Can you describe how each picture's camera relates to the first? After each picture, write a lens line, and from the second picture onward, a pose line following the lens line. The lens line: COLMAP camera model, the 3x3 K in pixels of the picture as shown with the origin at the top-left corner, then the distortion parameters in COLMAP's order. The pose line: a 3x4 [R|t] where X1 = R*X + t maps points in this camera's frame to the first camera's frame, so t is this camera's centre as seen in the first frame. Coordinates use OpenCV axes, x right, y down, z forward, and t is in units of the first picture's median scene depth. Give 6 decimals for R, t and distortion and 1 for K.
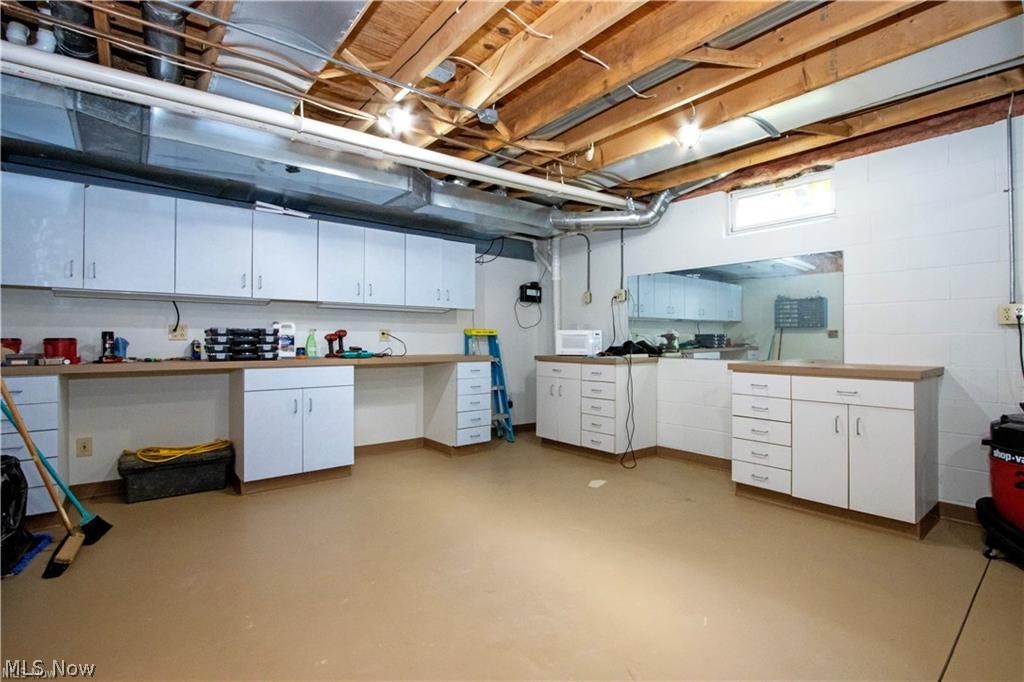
lens RADIAL K [[472.9, 0, 512.6], [0, 472.9, 340.5], [0, 0, 1]] dist [-0.001260, -0.000134]
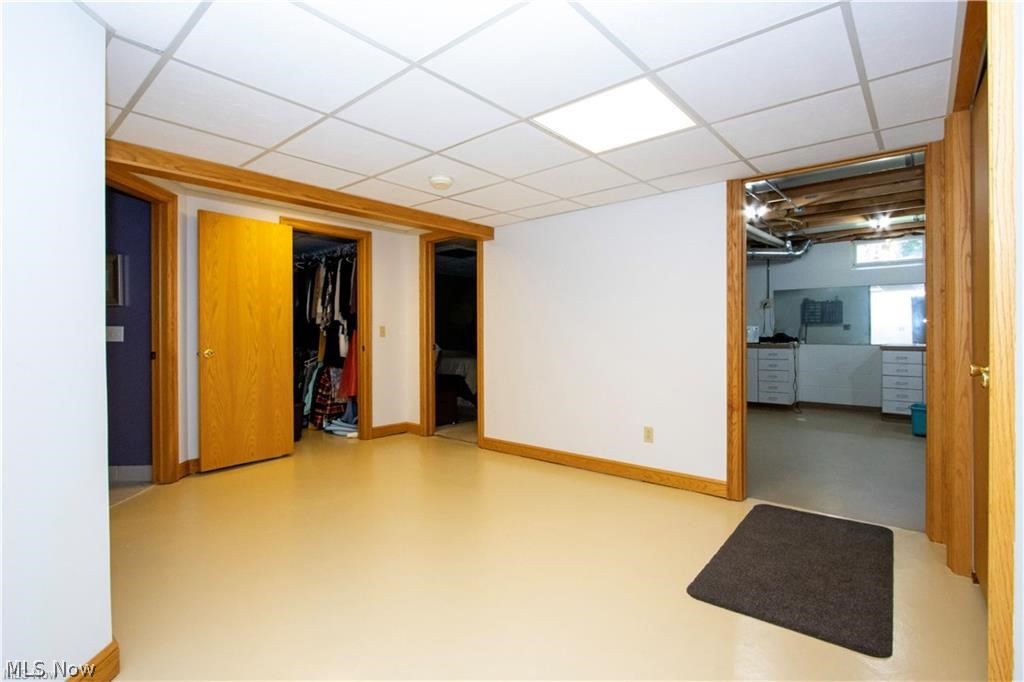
lens RADIAL K [[472.9, 0, 513.0], [0, 472.9, 334.6], [0, 0, 1]] dist [-0.001260, -0.000134]
pose [[0.986836, -0.007602, 0.161542, -0.878969], [0.007235, 0.999970, 0.002860, -0.005145], [-0.161559, -0.001654, 0.986862, -0.374988]]
